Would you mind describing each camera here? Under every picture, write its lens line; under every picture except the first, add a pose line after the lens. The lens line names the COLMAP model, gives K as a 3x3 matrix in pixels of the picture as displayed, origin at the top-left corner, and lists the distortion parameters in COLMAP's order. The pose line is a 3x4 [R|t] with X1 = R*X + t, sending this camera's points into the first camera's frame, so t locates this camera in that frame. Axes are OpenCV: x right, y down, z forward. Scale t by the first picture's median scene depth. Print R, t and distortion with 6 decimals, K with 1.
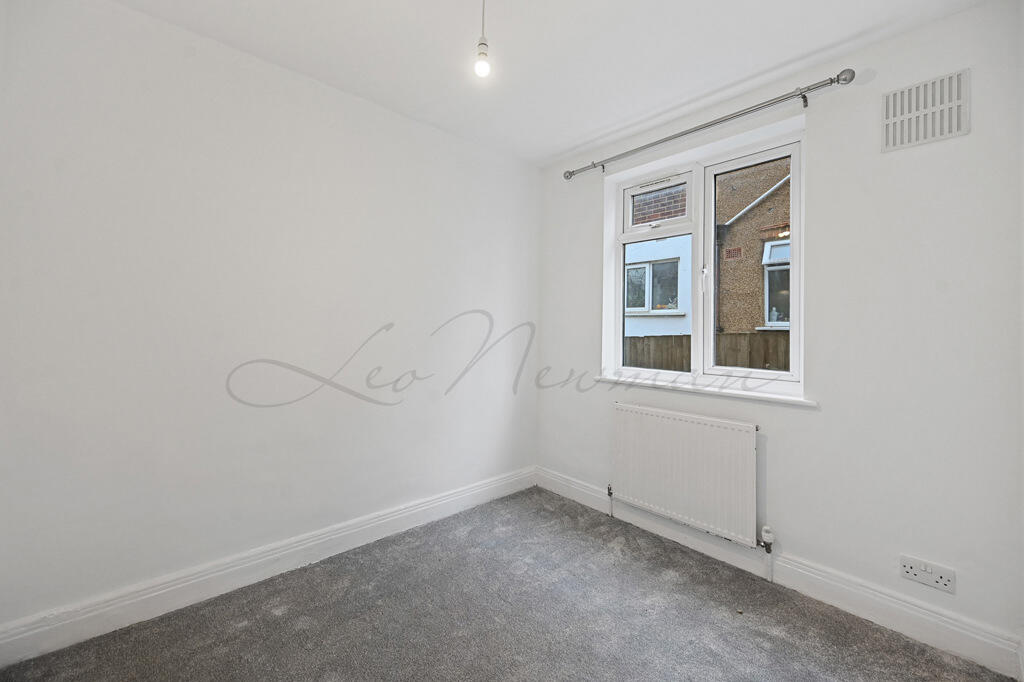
lens RADIAL K [[411.1, 0, 512.4], [0, 411.1, 320.7], [0, 0, 1]] dist [-0.001656, -0.000169]
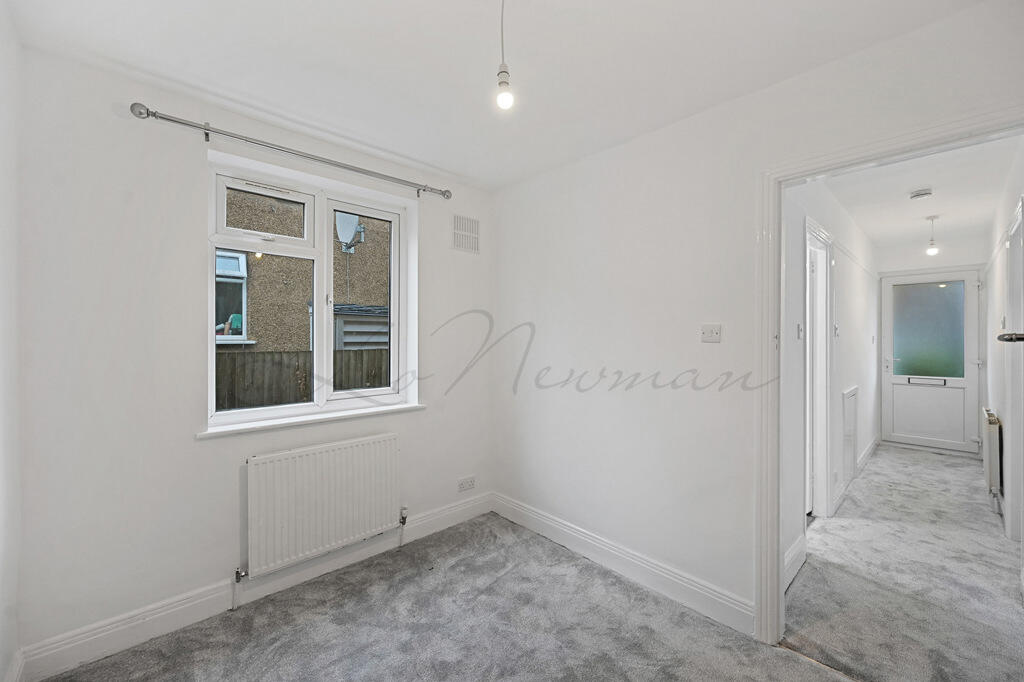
lens RADIAL K [[411.1, 0, 512.3], [0, 411.1, 338.5], [0, 0, 1]] dist [-0.001656, -0.000169]
pose [[-0.014532, -0.024751, 0.999588, -0.610538], [-0.026416, 0.999354, 0.024362, -0.070029], [-0.999545, -0.026051, -0.015177, 0.596971]]
